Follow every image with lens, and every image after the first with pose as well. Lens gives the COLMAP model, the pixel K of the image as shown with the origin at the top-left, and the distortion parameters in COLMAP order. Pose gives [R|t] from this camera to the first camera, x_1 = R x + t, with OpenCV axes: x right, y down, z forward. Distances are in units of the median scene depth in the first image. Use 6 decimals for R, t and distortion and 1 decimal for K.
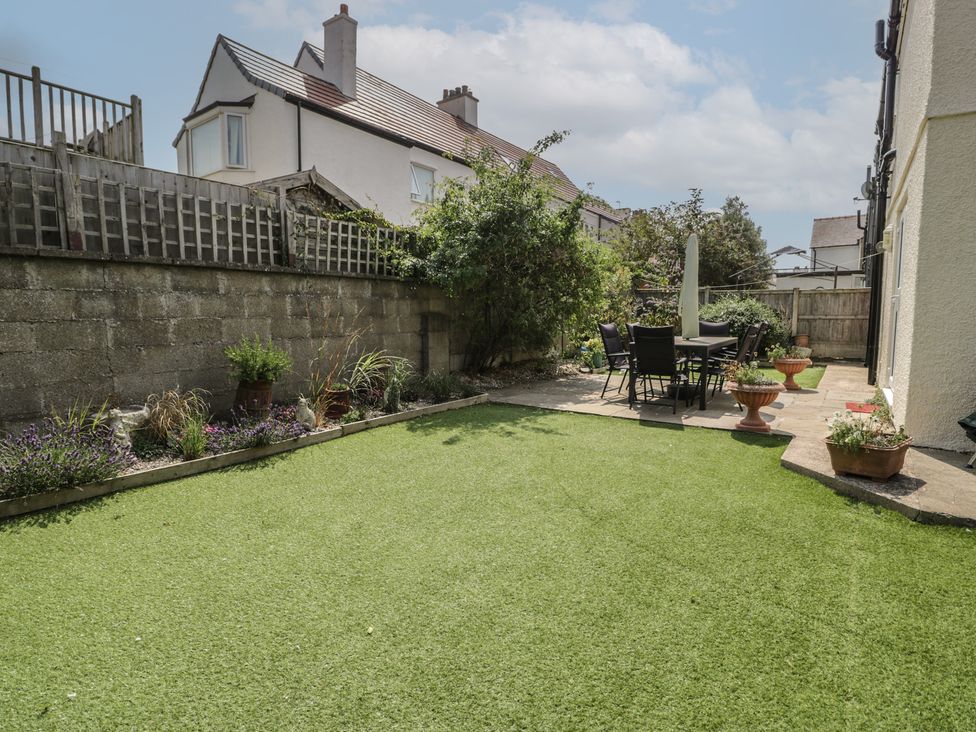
lens RADIAL K [[514.1, 0, 488.6], [0, 514.1, 366.4], [0, 0, 1]] dist [-0.000126, -0.013807]
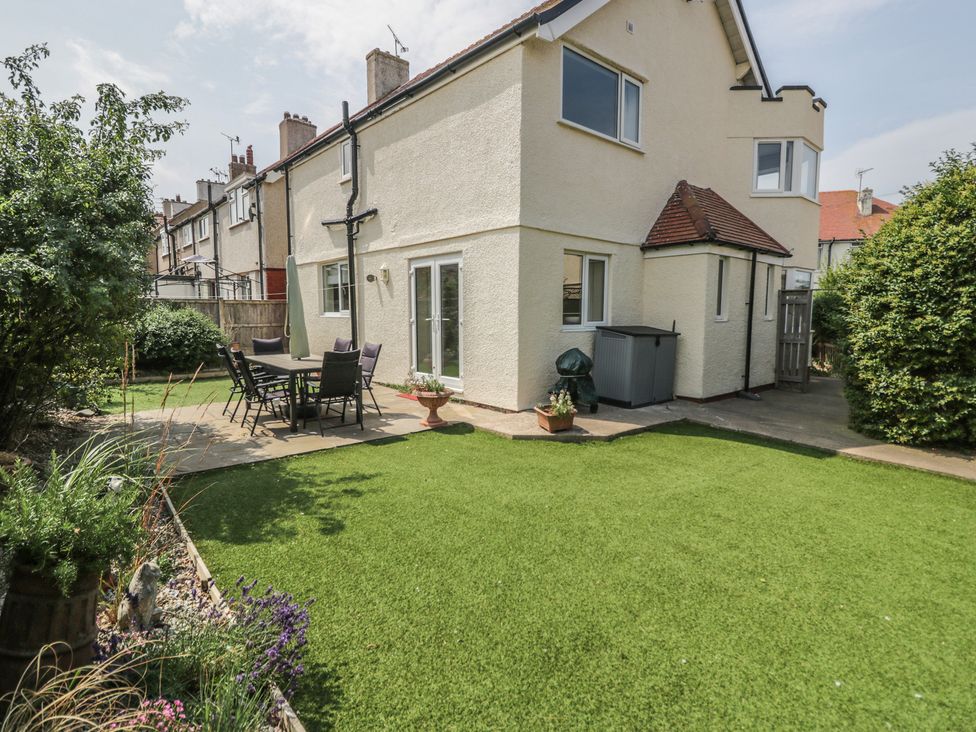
lens RADIAL K [[514.1, 0, 488.5], [0, 514.1, 365.4], [0, 0, 1]] dist [-0.000126, -0.013807]
pose [[0.213592, -0.100300, 0.971760, -0.327344], [0.088719, 0.992597, 0.082950, -0.056727], [-0.972886, 0.068496, 0.220909, 0.257455]]
